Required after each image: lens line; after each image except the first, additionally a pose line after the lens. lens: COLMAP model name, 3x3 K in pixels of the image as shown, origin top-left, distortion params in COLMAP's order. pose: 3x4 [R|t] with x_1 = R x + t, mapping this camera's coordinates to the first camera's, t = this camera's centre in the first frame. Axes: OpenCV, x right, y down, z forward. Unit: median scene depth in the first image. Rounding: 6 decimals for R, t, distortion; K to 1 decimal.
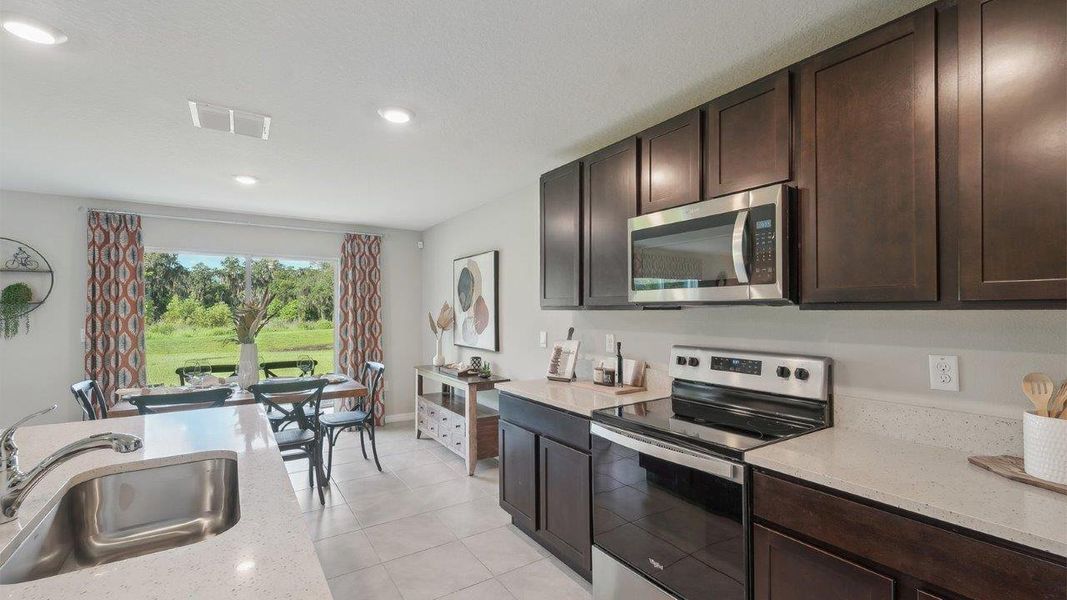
lens RADIAL K [[455.1, 0, 533.5], [0, 455.1, 300.0], [0, 0, 1]] dist [0.000368, -0.000335]
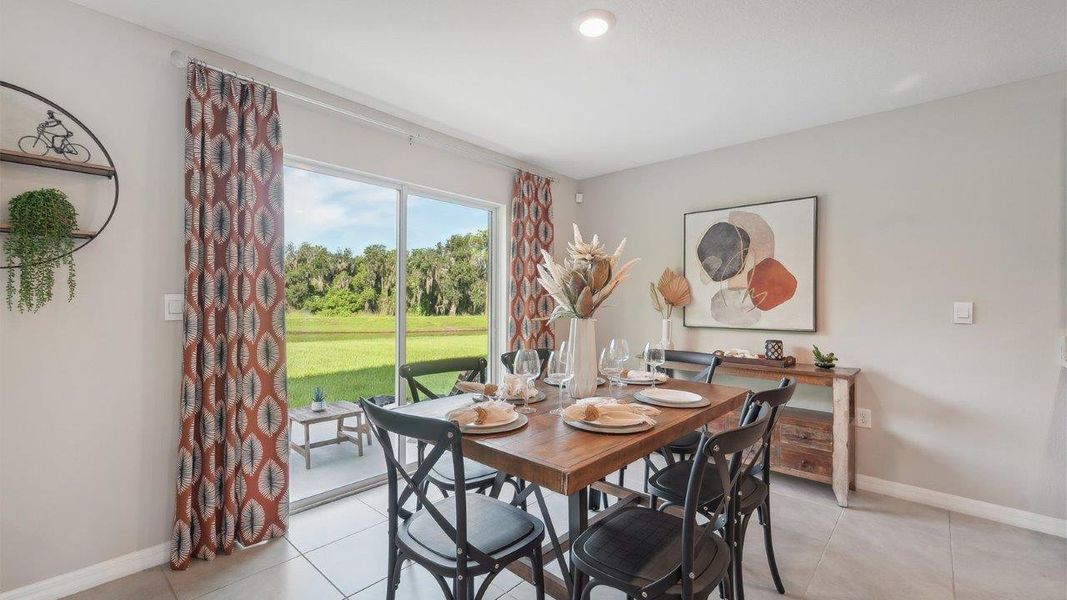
lens RADIAL K [[439.7, 0, 533.5], [0, 439.7, 300.0], [0, 0, 1]] dist [0.001480, 0.000295]
pose [[0.969240, 0.009732, 0.245926, -0.961072], [-0.014390, 0.999749, 0.017152, 0.073951], [-0.245697, -0.020163, 0.969137, 0.563742]]
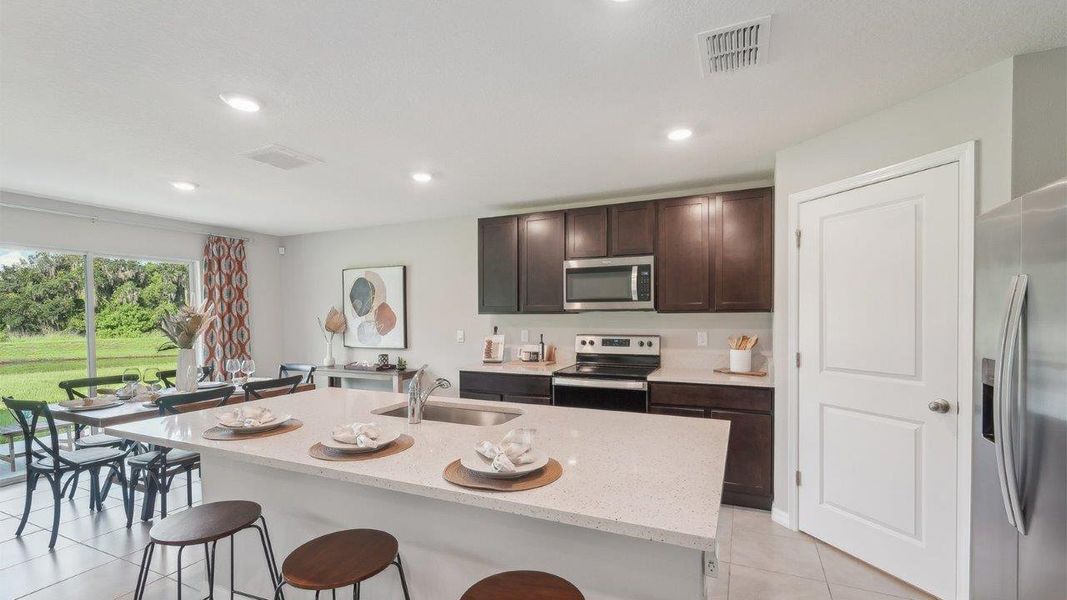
lens RADIAL K [[460.7, 0, 534.5], [0, 460.7, 317.7], [0, 0, 1]] dist [-0.000182, -0.000103]
pose [[0.850061, -0.009434, 0.526601, -0.594058], [-0.005689, 0.999617, 0.027092, -0.007469], [-0.526654, -0.026026, 0.849681, -0.314515]]
